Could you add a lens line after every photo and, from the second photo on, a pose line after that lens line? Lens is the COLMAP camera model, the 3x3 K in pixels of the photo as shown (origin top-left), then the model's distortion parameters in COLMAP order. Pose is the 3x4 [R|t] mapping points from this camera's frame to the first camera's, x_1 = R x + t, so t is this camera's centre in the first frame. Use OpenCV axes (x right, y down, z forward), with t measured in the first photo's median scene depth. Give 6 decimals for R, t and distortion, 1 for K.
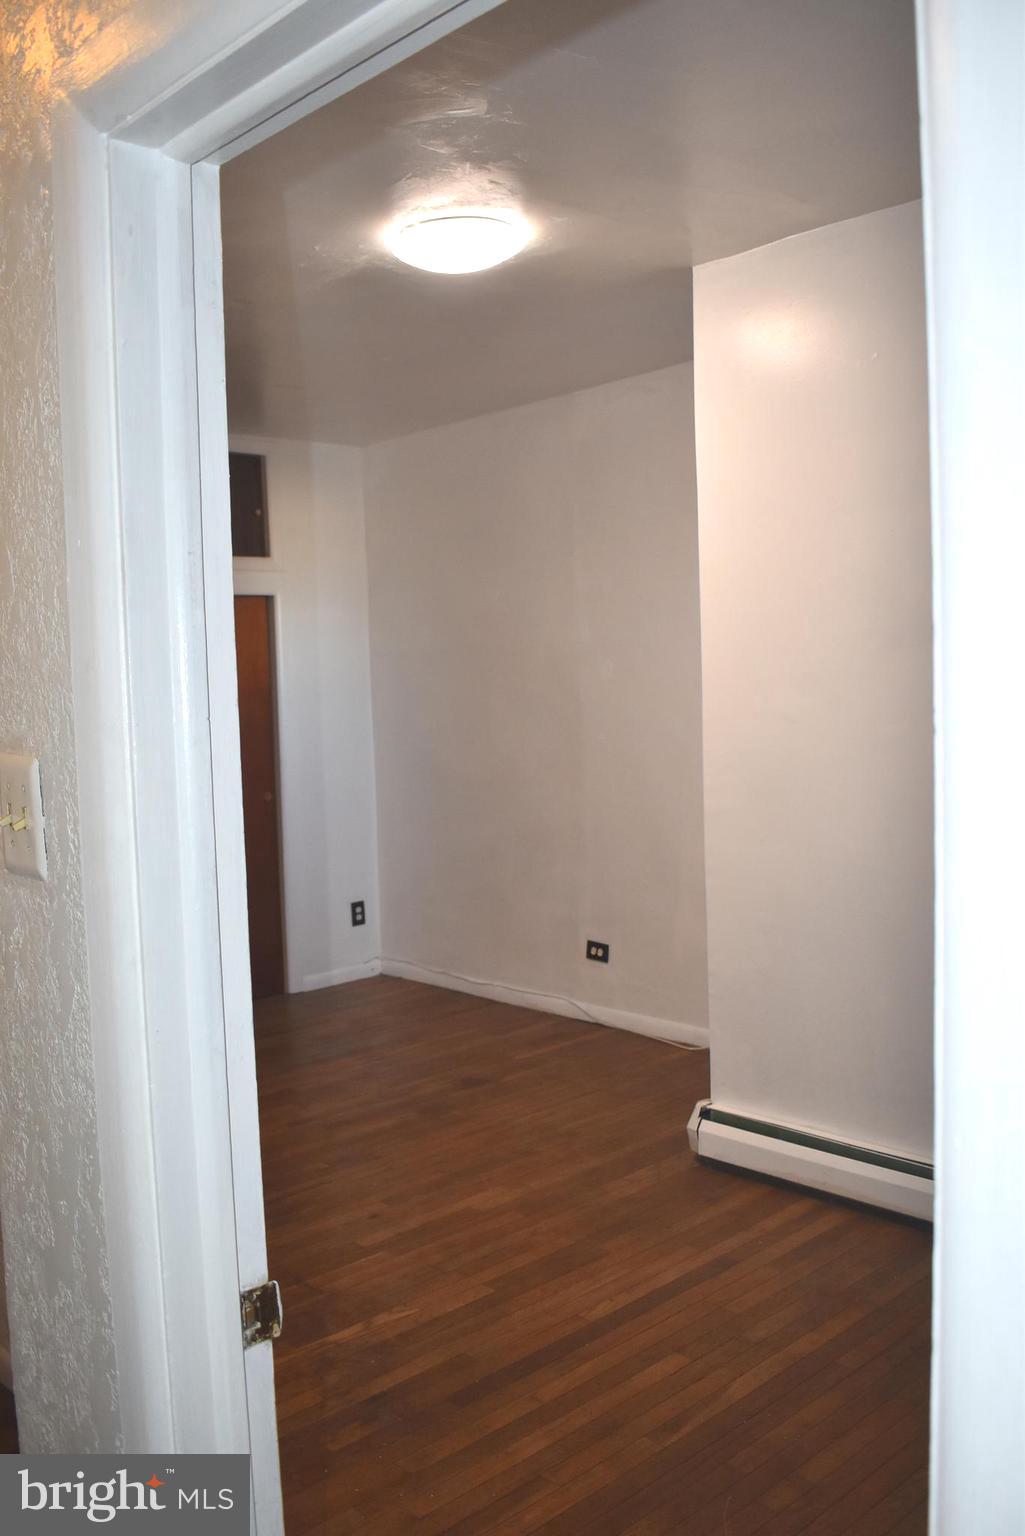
lens RADIAL K [[1322.8, 0, 510.9], [0, 1322.8, 788.4], [0, 0, 1]] dist [-0.059957, -0.001942]
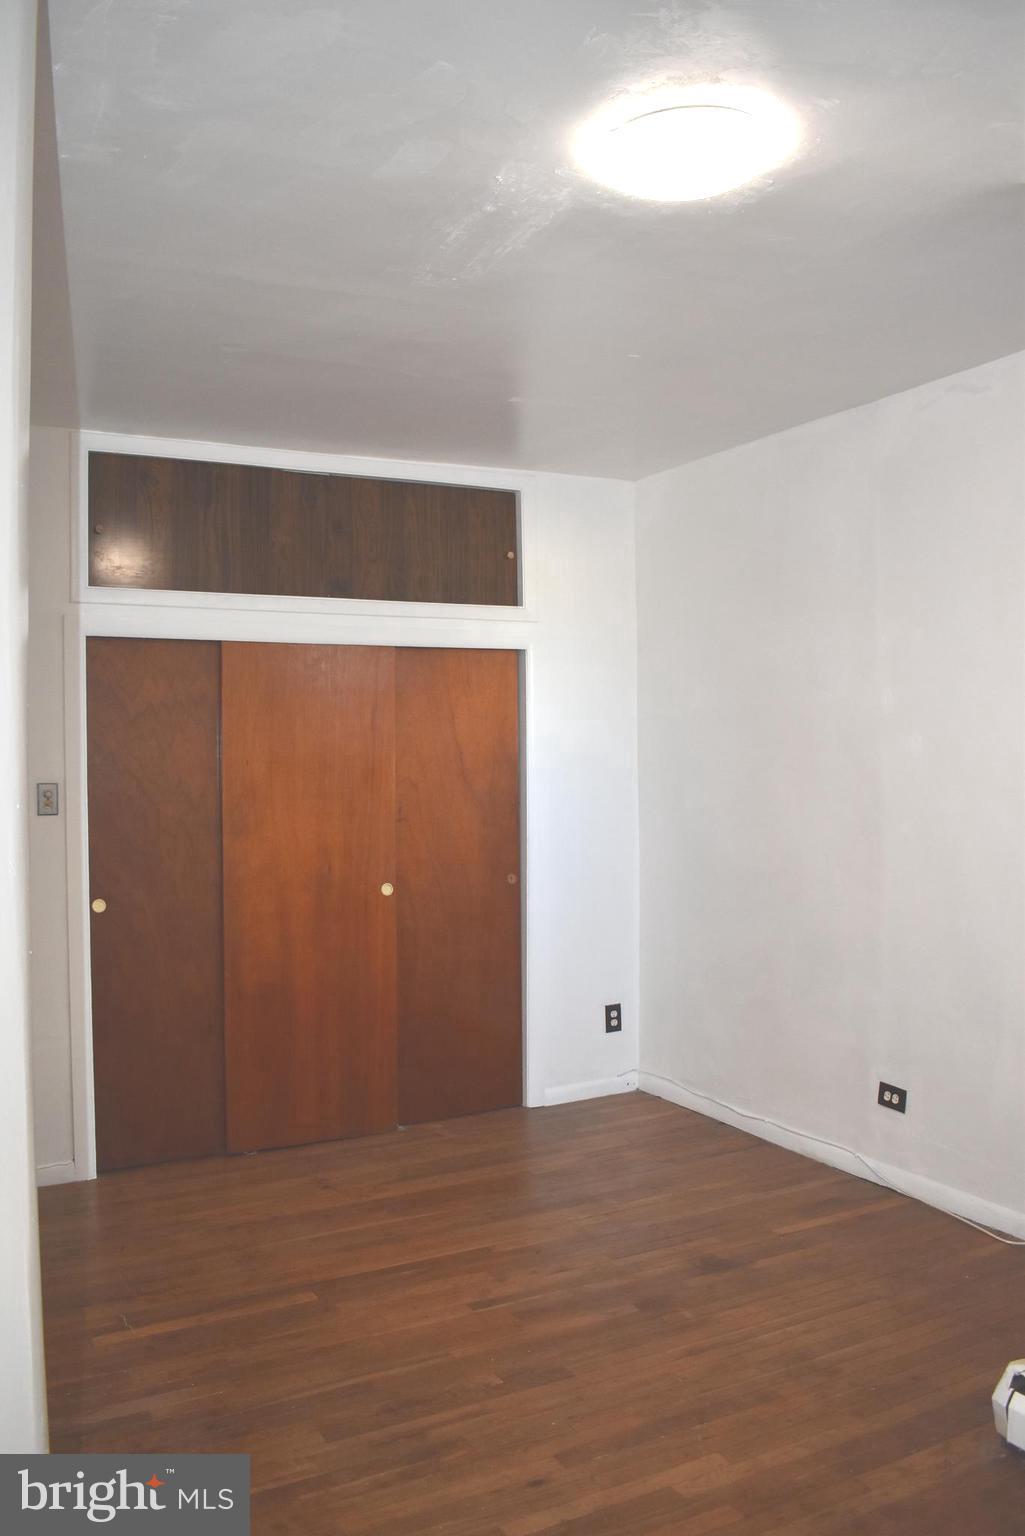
lens RADIAL K [[1322.8, 0, 510.9], [0, 1322.8, 788.4], [0, 0, 1]] dist [-0.059957, -0.001942]
pose [[0.969772, 0.029874, -0.242179, 0.041094], [-0.041320, 0.998249, -0.042322, -0.027370], [0.240491, 0.051050, 0.969308, 0.244766]]
